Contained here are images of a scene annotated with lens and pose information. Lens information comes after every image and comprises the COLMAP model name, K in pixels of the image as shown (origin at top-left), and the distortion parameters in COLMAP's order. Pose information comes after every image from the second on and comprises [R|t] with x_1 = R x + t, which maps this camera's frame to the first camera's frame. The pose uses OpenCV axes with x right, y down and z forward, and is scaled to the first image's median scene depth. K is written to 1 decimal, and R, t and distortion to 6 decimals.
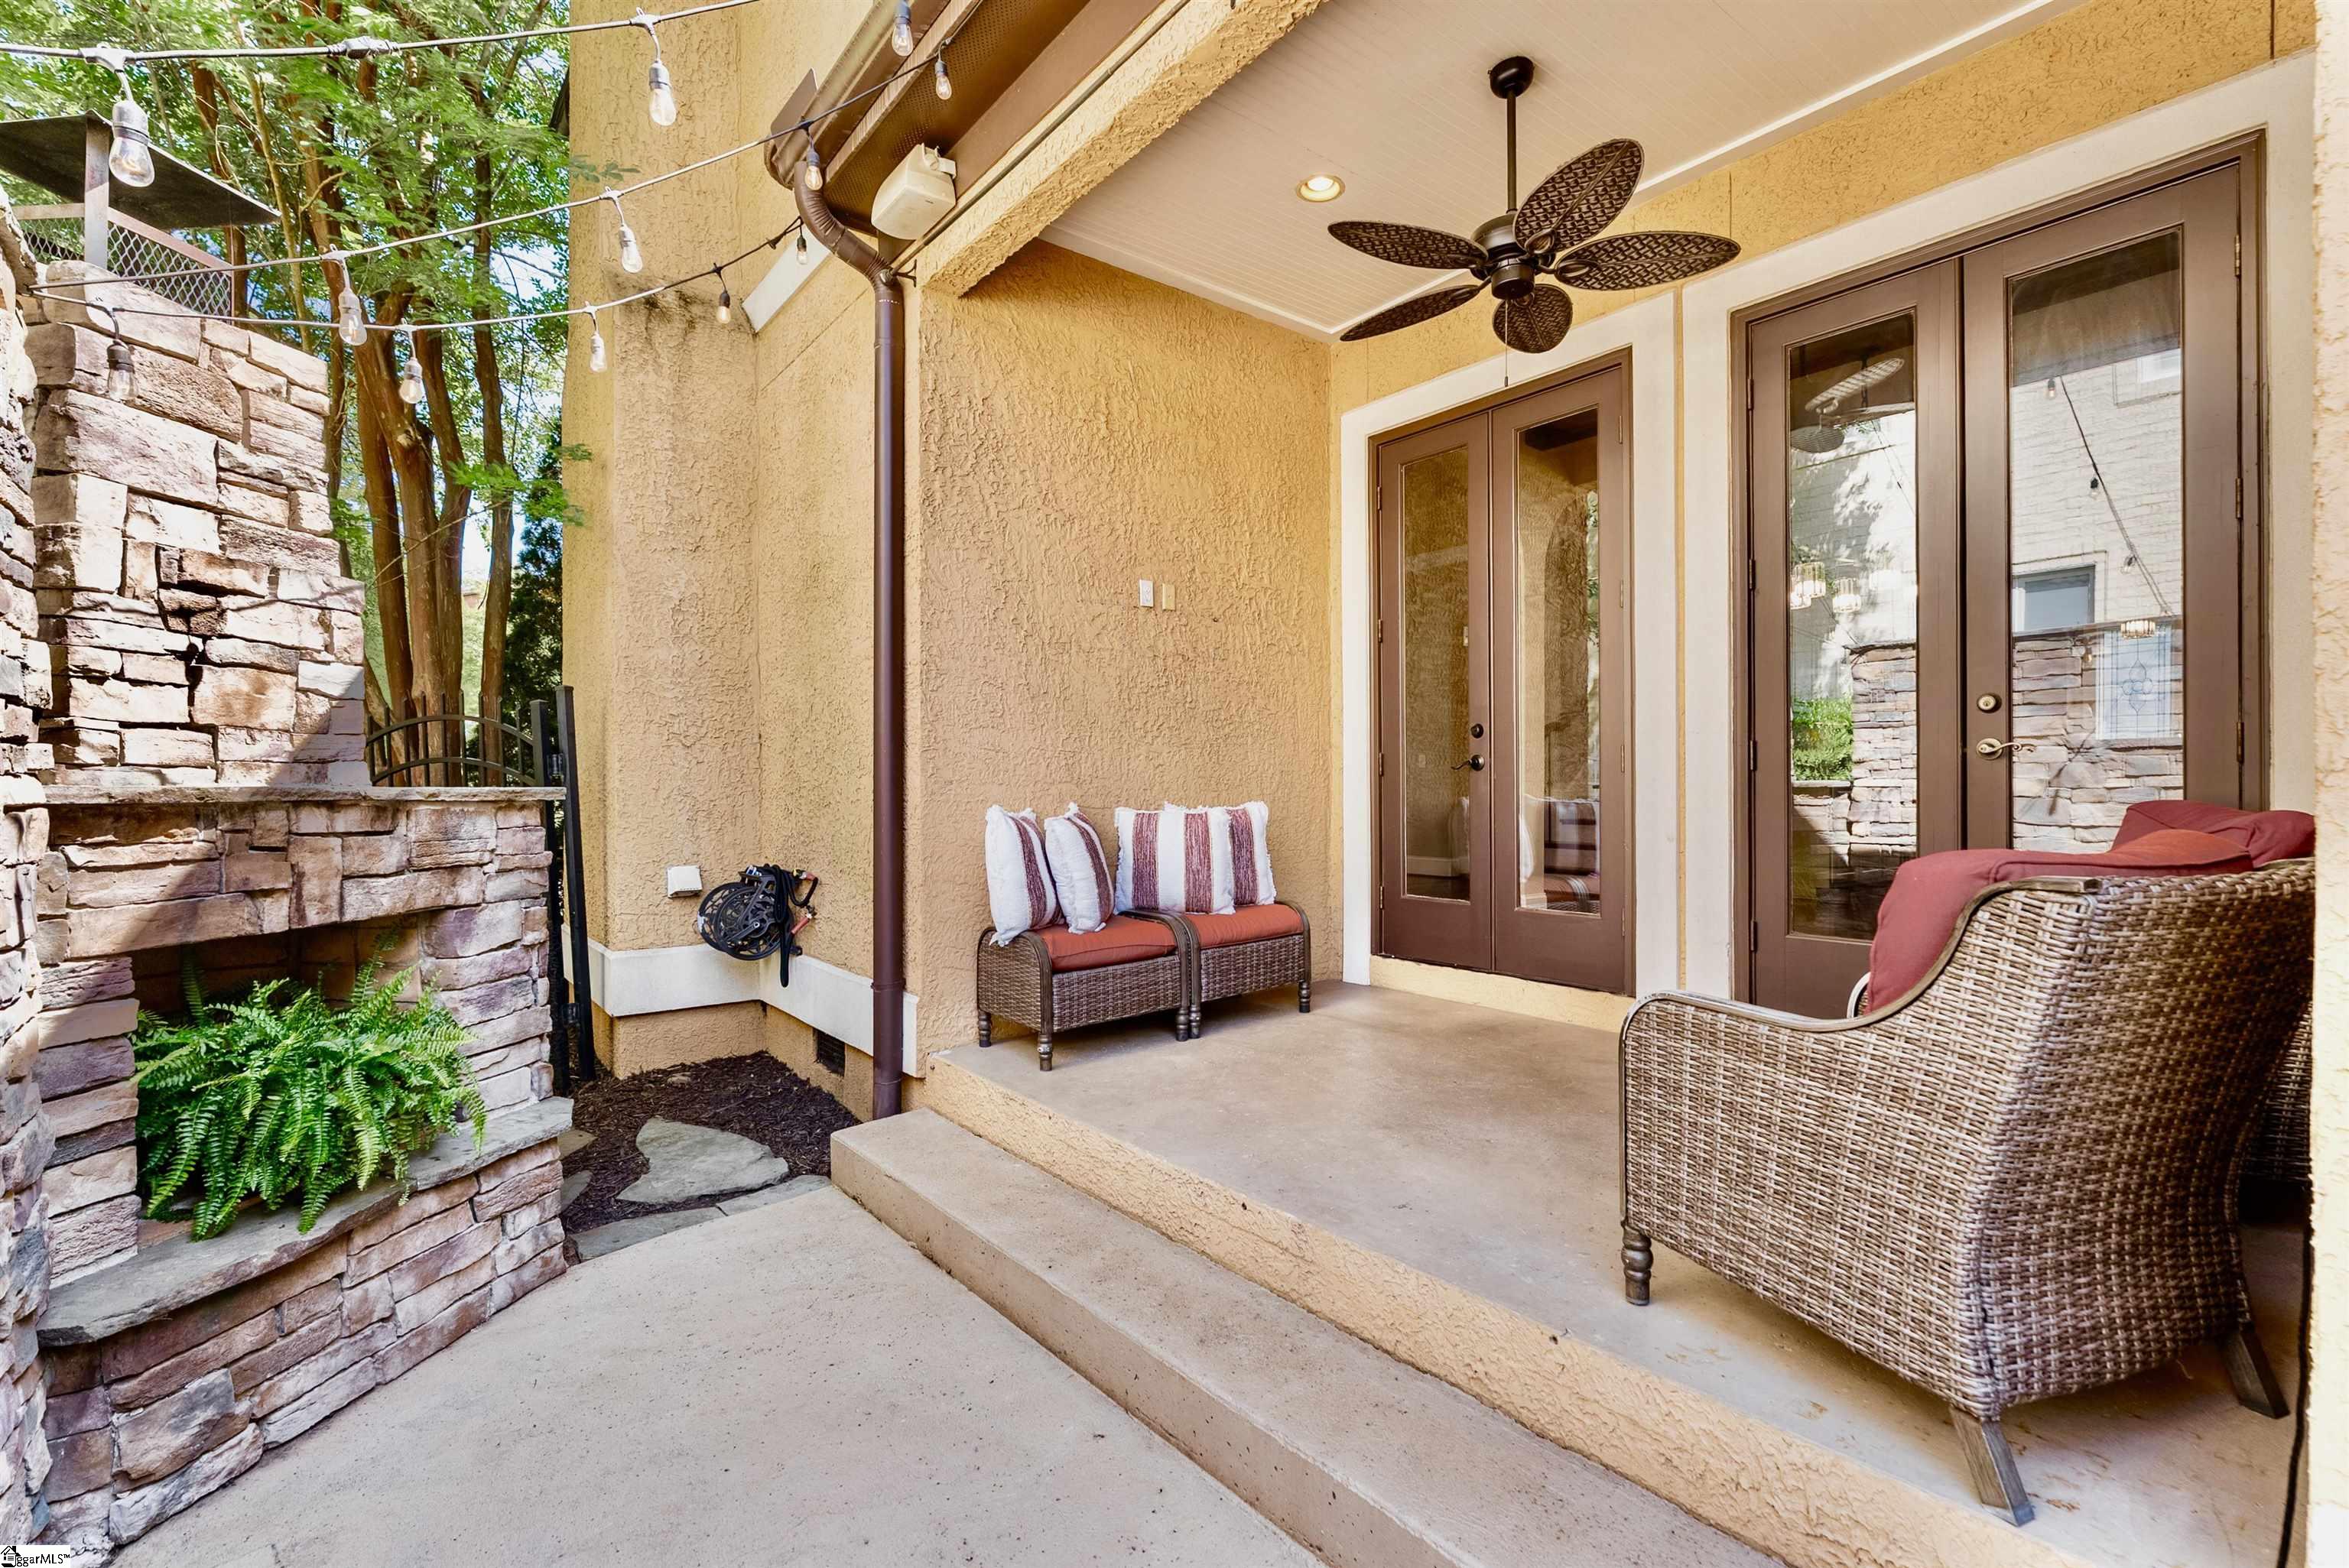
lens RADIAL K [[1062.6, 0, 1186.8], [0, 1062.6, 794.8], [0, 0, 1]] dist [-0.013150, 0.005348]
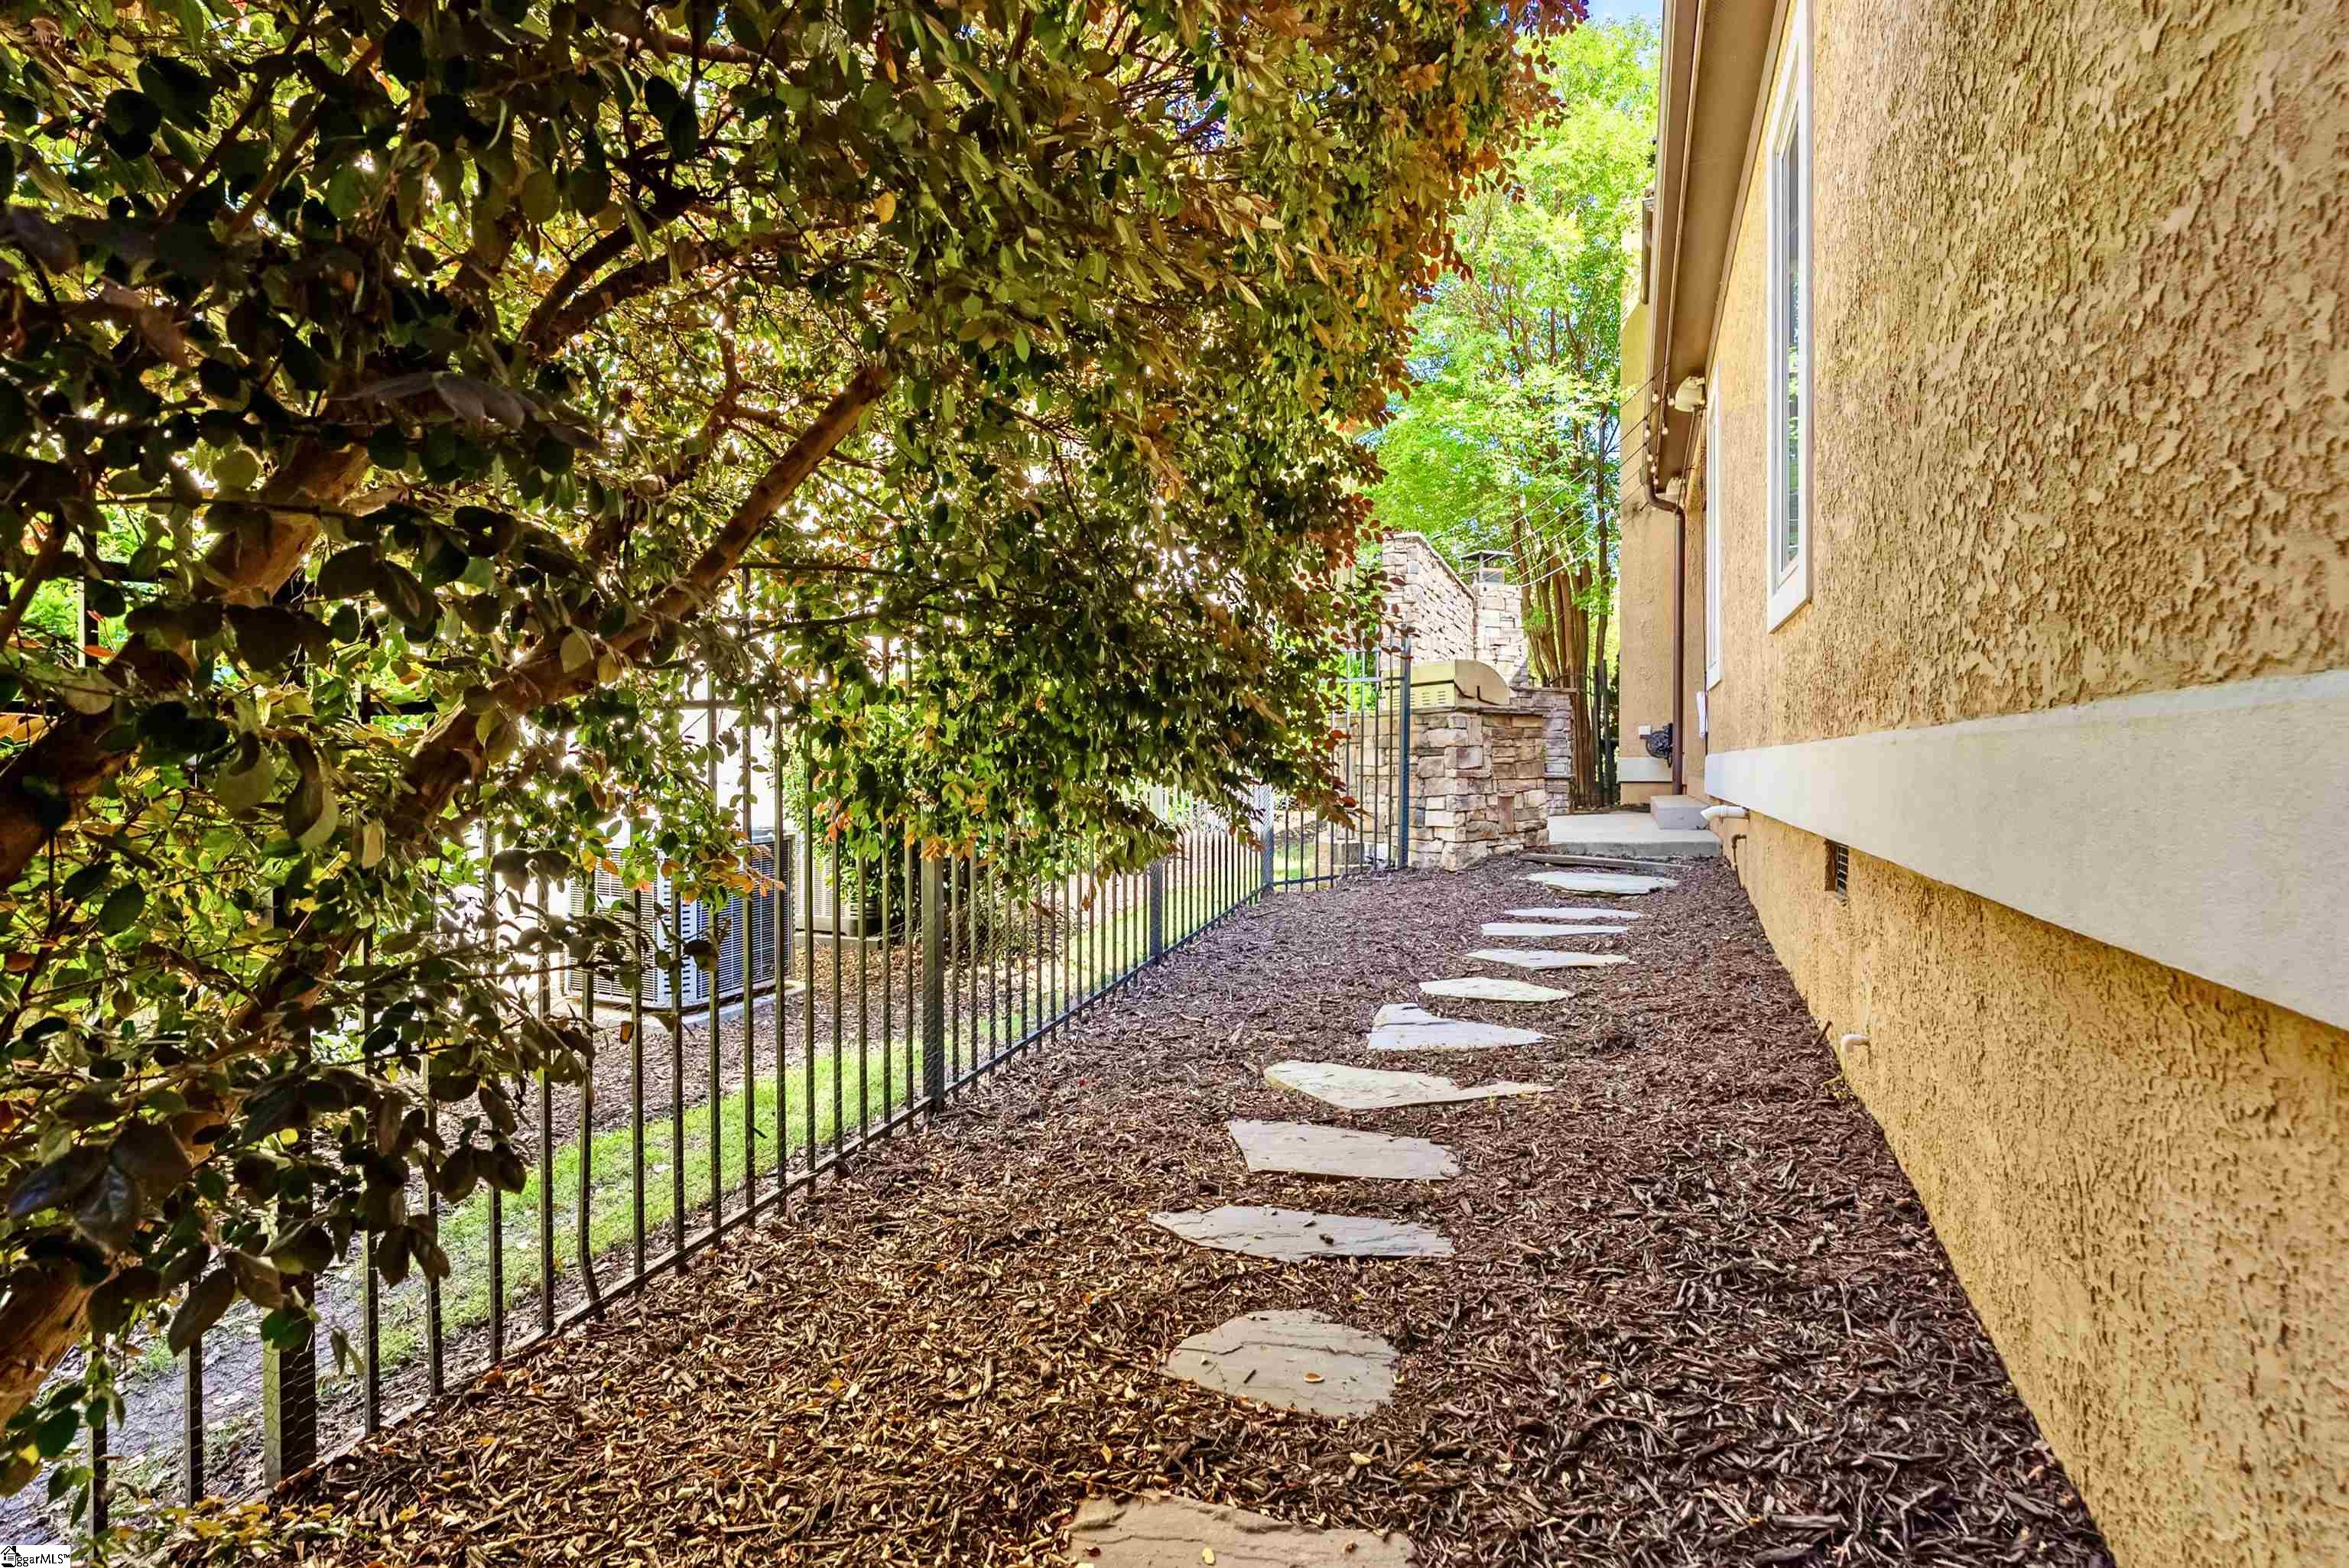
lens RADIAL K [[1062.6, 0, 1186.8], [0, 1062.6, 794.8], [0, 0, 1]] dist [-0.013150, 0.005348]
pose [[0.478998, 0.018119, -0.877629, 2.260924], [-0.006263, 0.999832, 0.017224, 0.353573], [0.877794, -0.002754, 0.479031, -2.190702]]
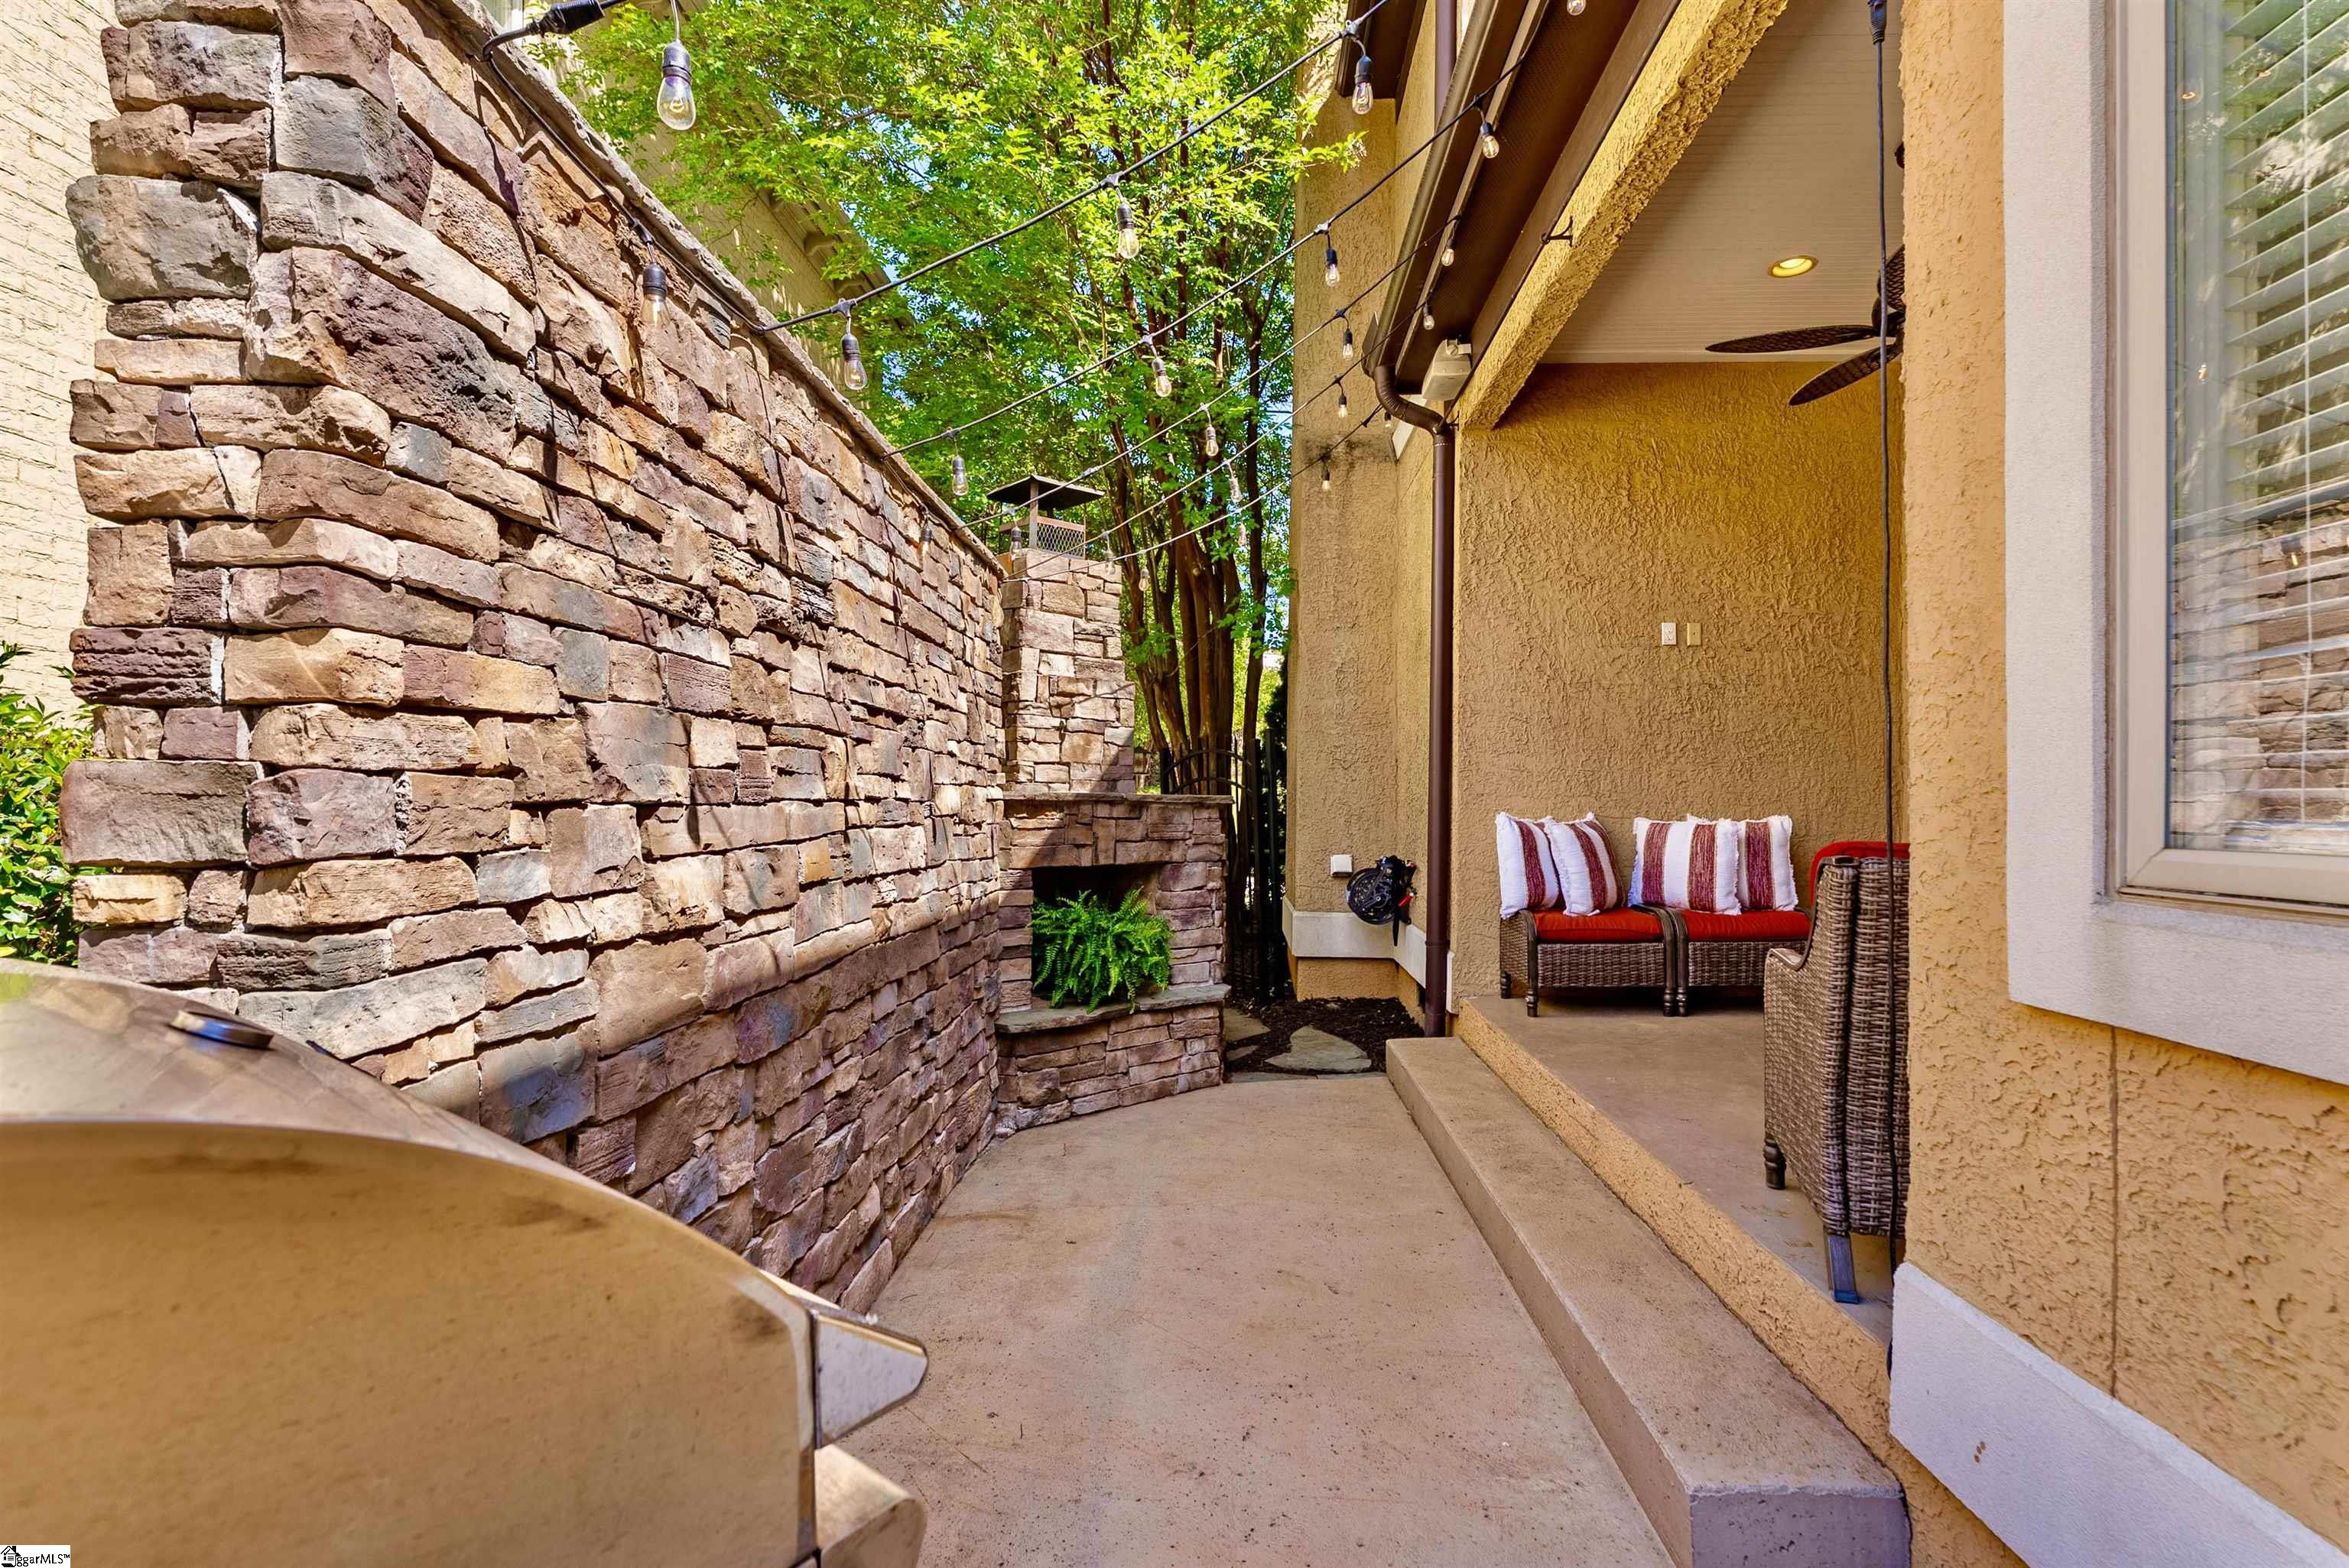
lens RADIAL K [[1062.6, 0, 1186.8], [0, 1062.6, 794.8], [0, 0, 1]] dist [-0.013150, 0.005348]
pose [[0.756444, 0.007256, -0.654018, 0.503555], [-0.017769, 0.999797, -0.009460, 0.009807], [0.653817, 0.018777, 0.756420, -0.336622]]
